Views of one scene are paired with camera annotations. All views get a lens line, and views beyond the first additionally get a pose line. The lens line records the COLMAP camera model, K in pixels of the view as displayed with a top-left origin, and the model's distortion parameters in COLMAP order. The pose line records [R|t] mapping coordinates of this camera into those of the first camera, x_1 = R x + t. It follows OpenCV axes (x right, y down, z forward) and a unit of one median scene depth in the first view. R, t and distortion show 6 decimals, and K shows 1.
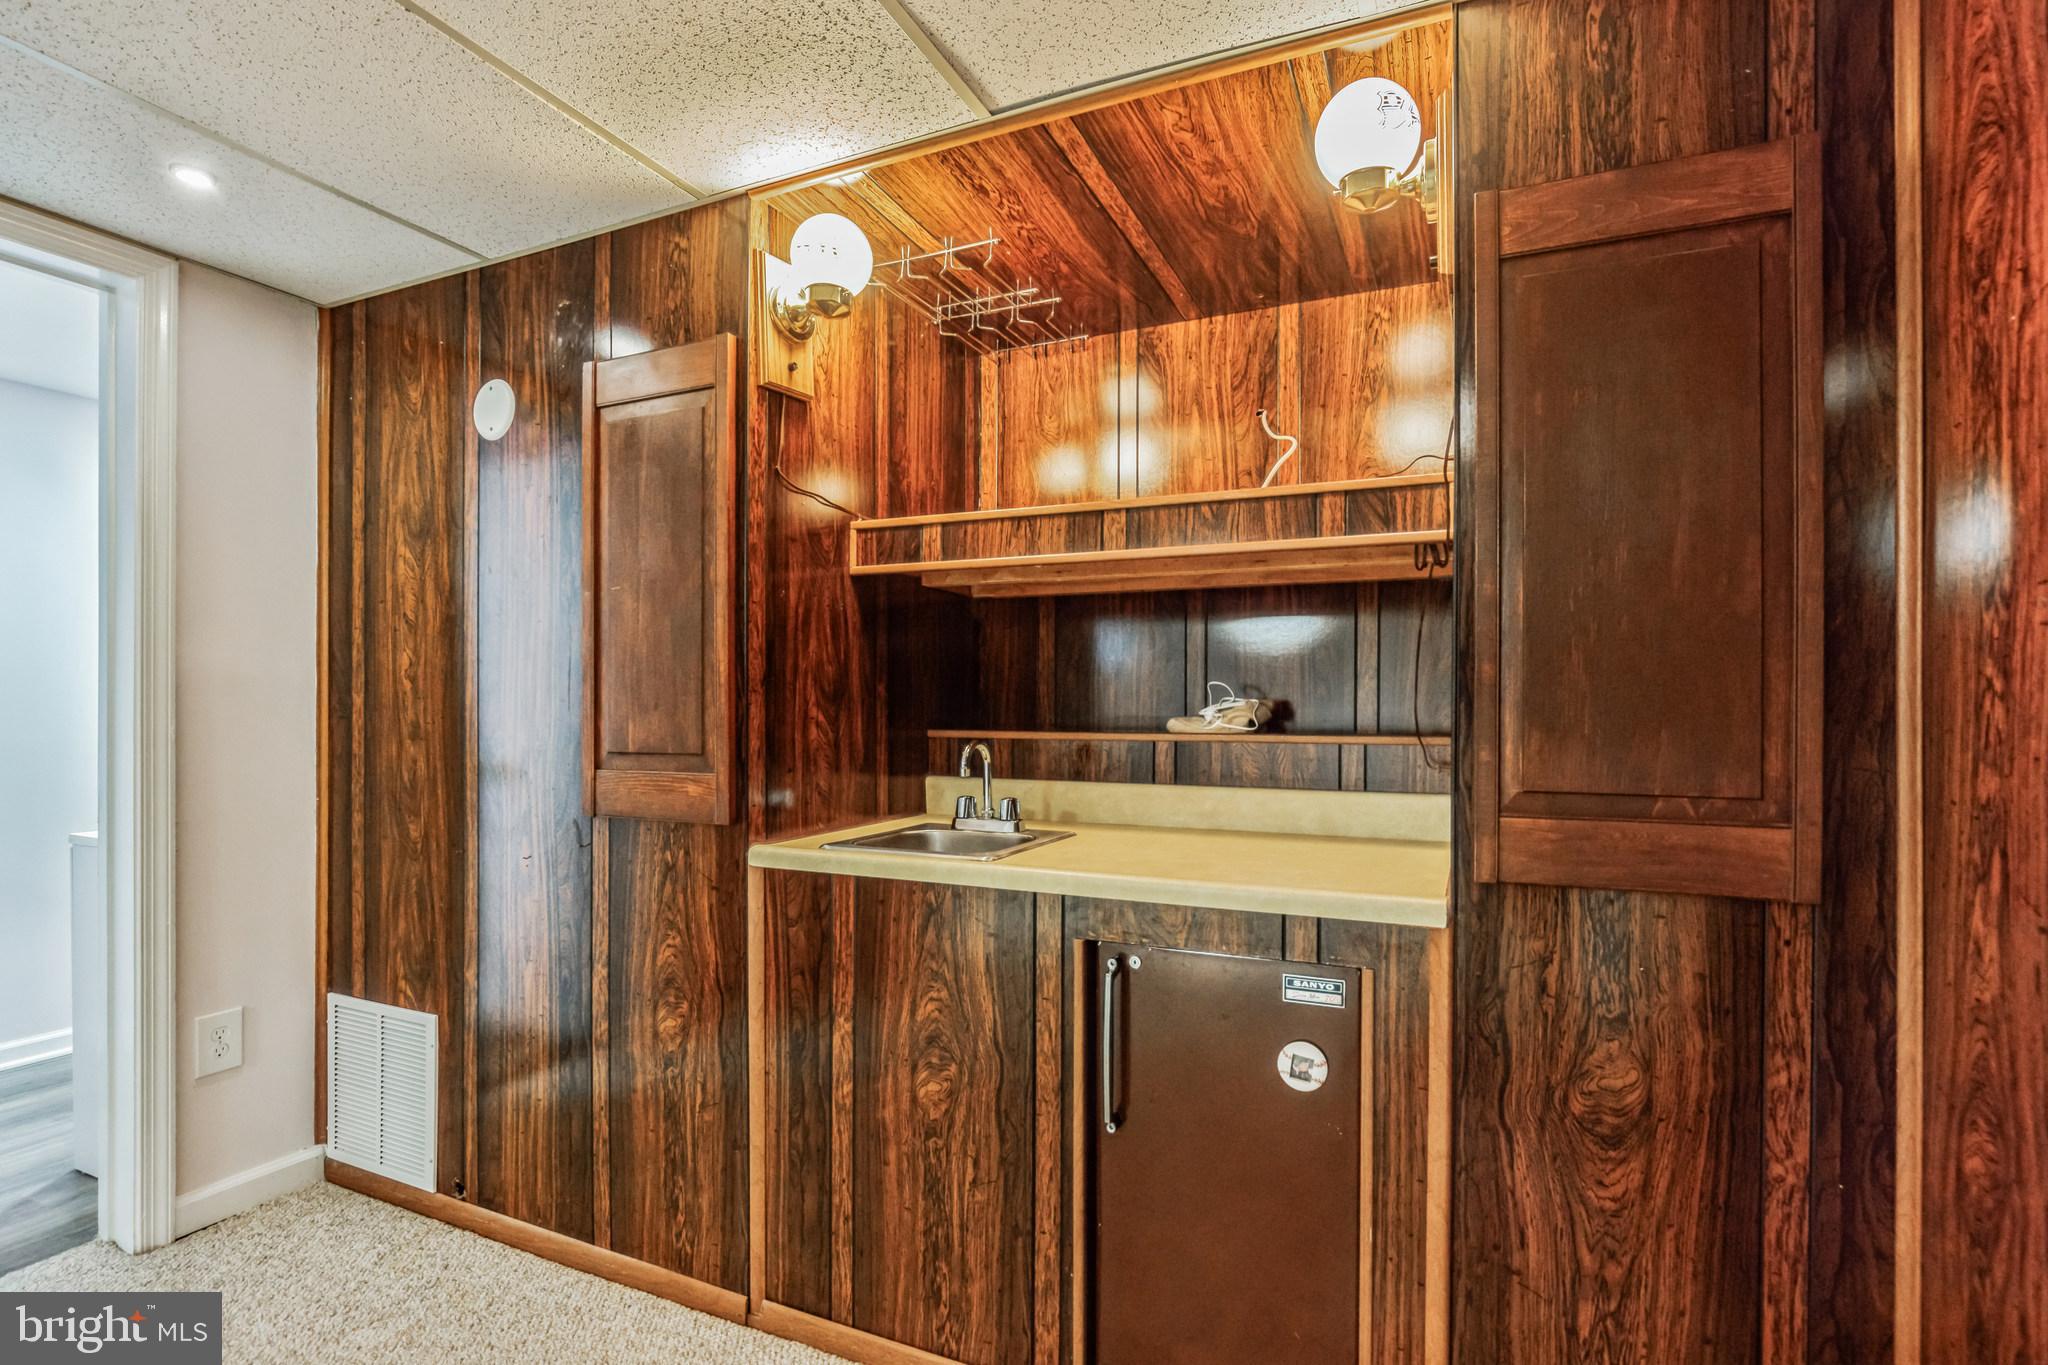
lens RADIAL K [[943.4, 0, 1031.4], [0, 943.4, 698.5], [0, 0, 1]] dist [-0.012780, -0.000506]
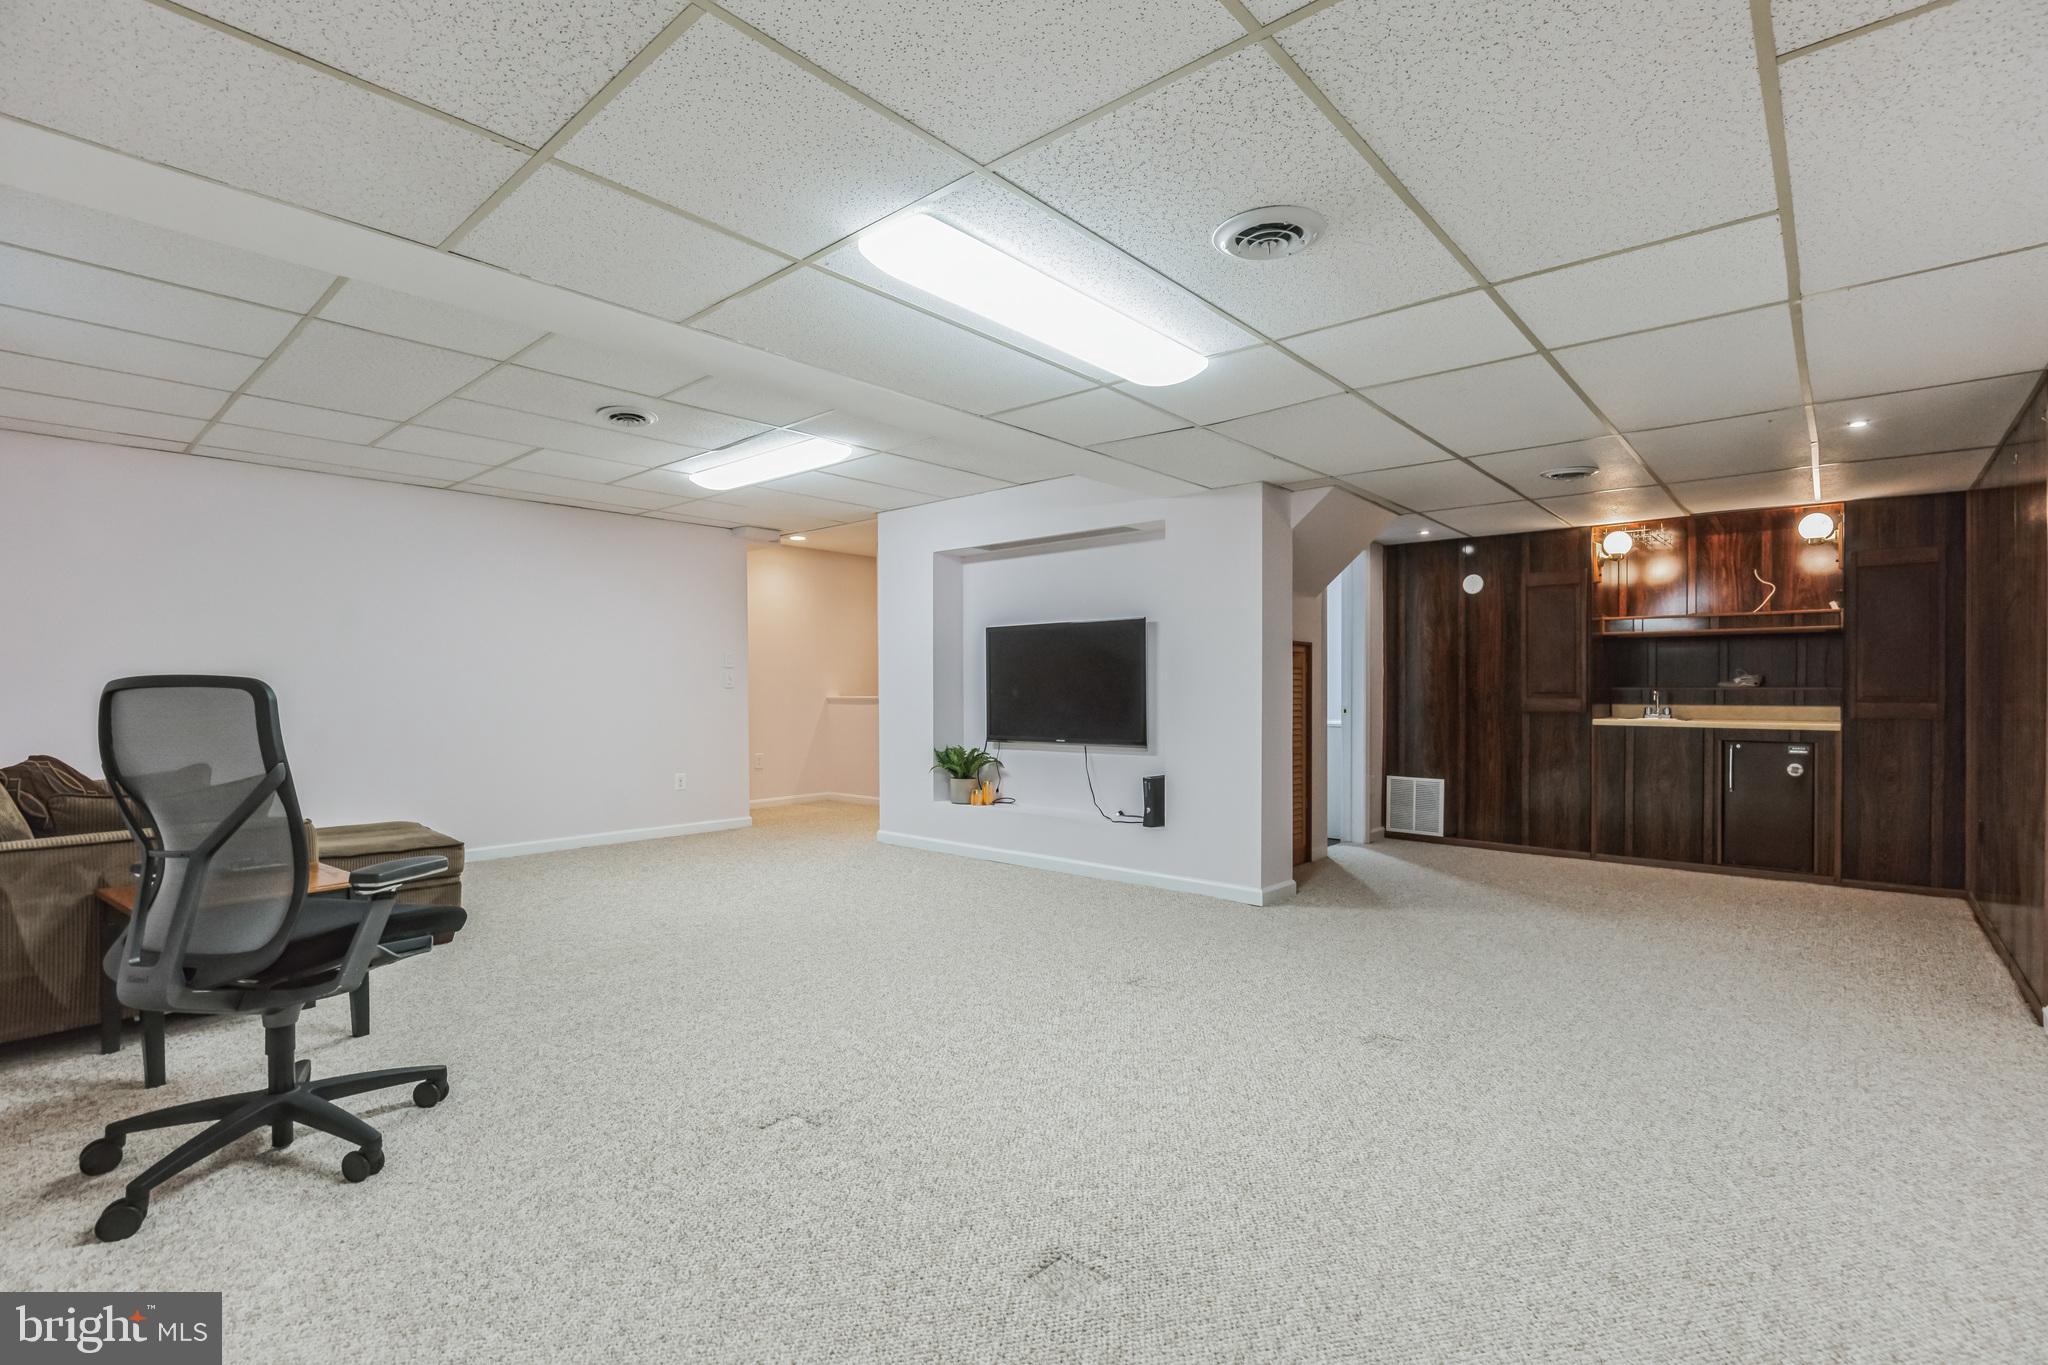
lens RADIAL K [[920.7, 0, 1028.4], [0, 920.7, 694.8], [0, 0, 1]] dist [-0.003126, -0.000426]
pose [[0.962936, -0.002418, -0.269720, -1.366636], [0.005821, 0.999913, 0.011817, 0.018126], [0.269668, -0.012949, 0.962866, -2.750320]]
